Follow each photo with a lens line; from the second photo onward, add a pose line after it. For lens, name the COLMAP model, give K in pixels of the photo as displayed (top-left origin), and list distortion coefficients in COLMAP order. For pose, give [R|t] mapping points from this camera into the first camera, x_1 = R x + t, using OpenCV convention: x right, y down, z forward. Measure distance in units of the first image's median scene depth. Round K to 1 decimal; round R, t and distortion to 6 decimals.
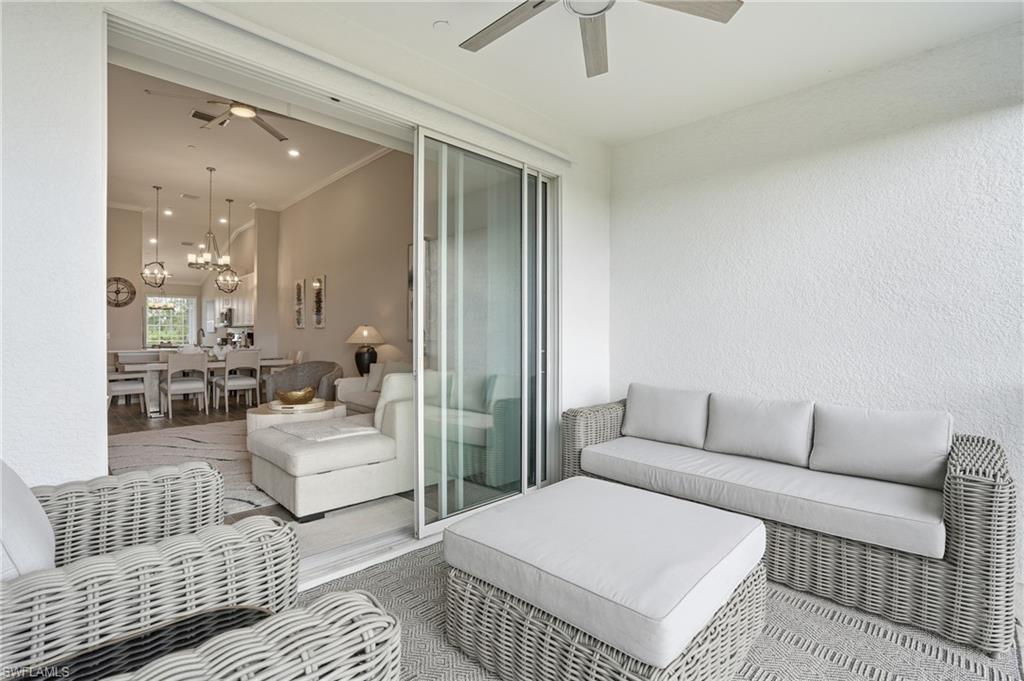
lens RADIAL K [[475.5, 0, 514.2], [0, 475.5, 338.6], [0, 0, 1]] dist [-0.075468, 0.027161]
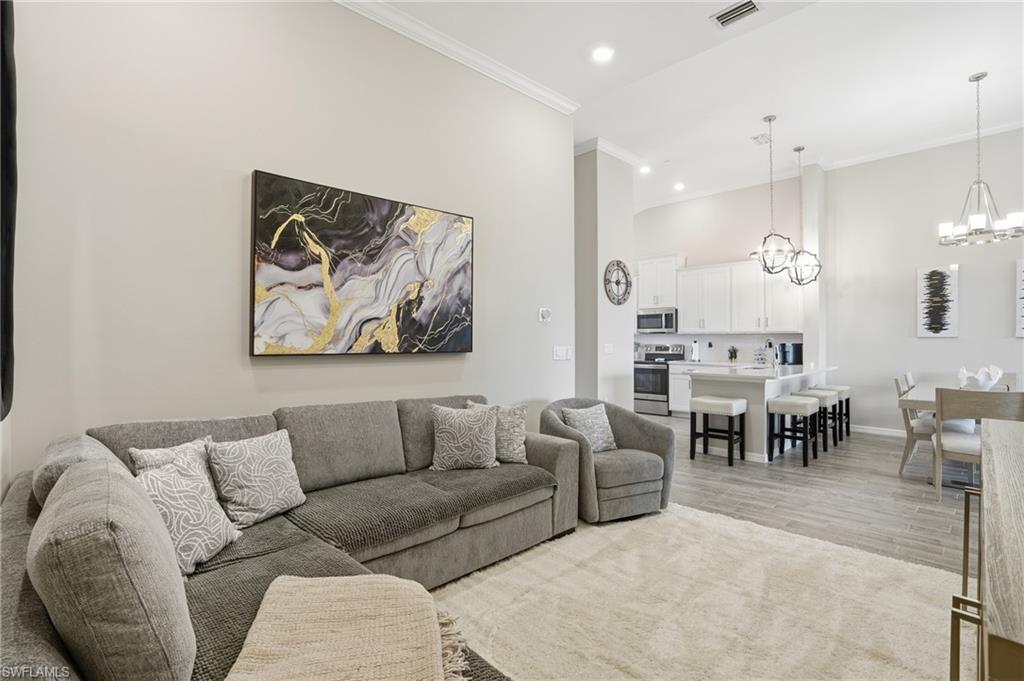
lens RADIAL K [[475.5, 0, 514.2], [0, 475.5, 338.6], [0, 0, 1]] dist [-0.075468, 0.027161]
pose [[0.999393, -0.007089, -0.034111, -0.989331], [0.006713, 0.999916, -0.011117, -0.013390], [0.034187, 0.010881, 0.999356, 0.303419]]
